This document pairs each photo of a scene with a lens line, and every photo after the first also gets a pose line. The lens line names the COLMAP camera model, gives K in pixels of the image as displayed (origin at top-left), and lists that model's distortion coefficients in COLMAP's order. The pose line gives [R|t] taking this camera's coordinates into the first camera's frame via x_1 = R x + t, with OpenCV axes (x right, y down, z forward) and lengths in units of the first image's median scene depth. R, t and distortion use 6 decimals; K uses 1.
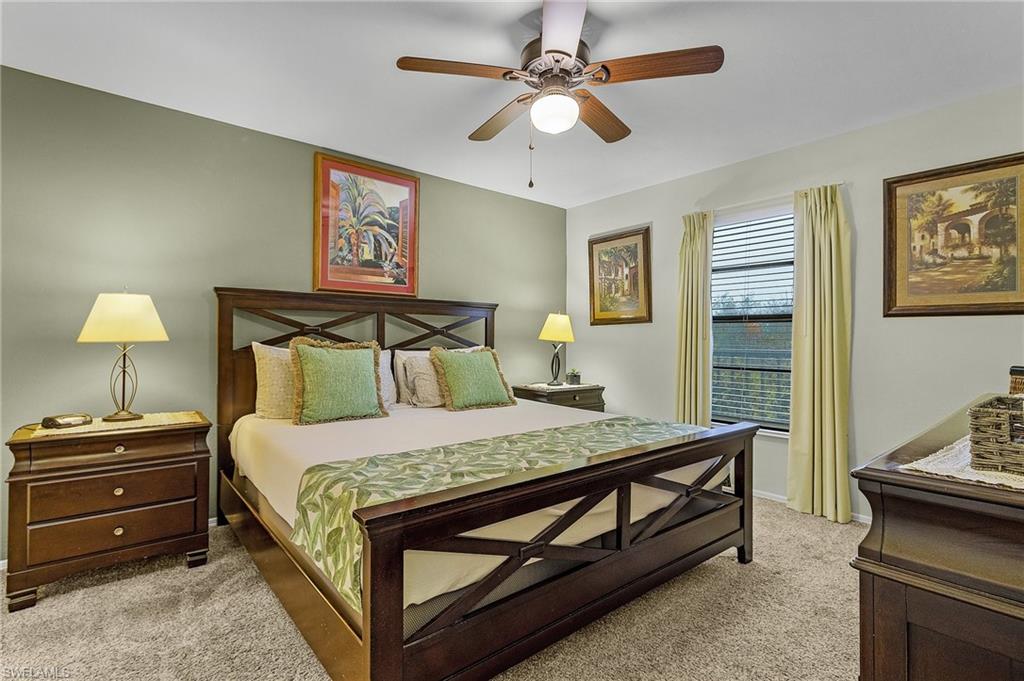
lens RADIAL K [[483.1, 0, 505.8], [0, 483.1, 336.3], [0, 0, 1]] dist [0.000373, -0.000609]
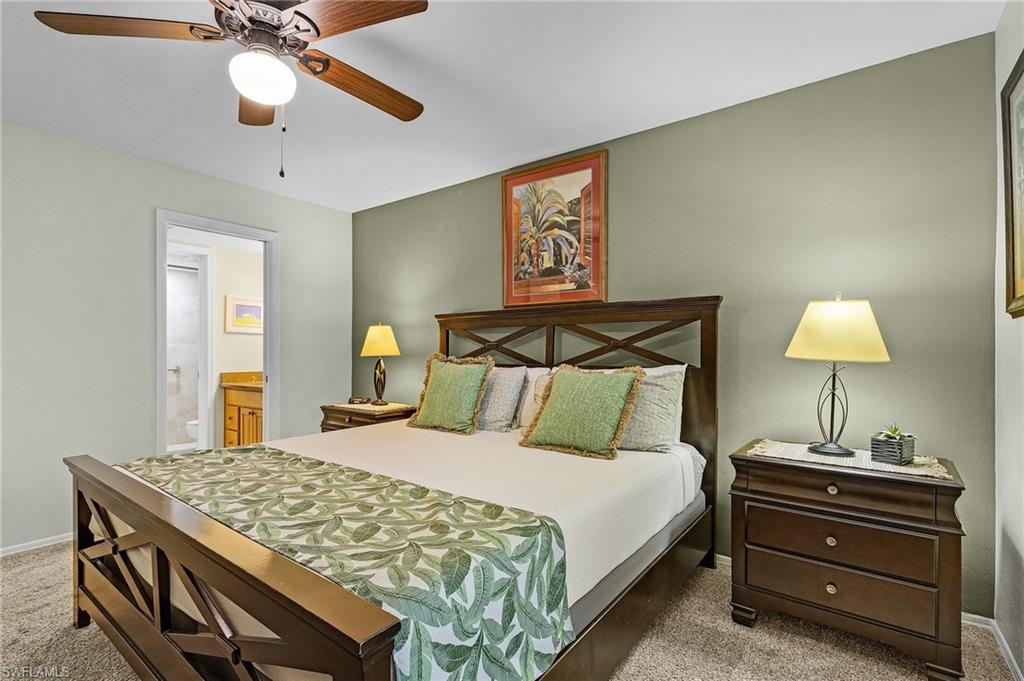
lens RADIAL K [[483.1, 0, 502.3], [0, 483.1, 348.4], [0, 0, 1]] dist [0.000373, -0.000609]
pose [[0.222009, 0.002013, -0.975042, 0.585839], [0.014535, 0.999880, 0.005374, -0.011254], [0.974936, -0.015365, 0.221953, 0.699857]]
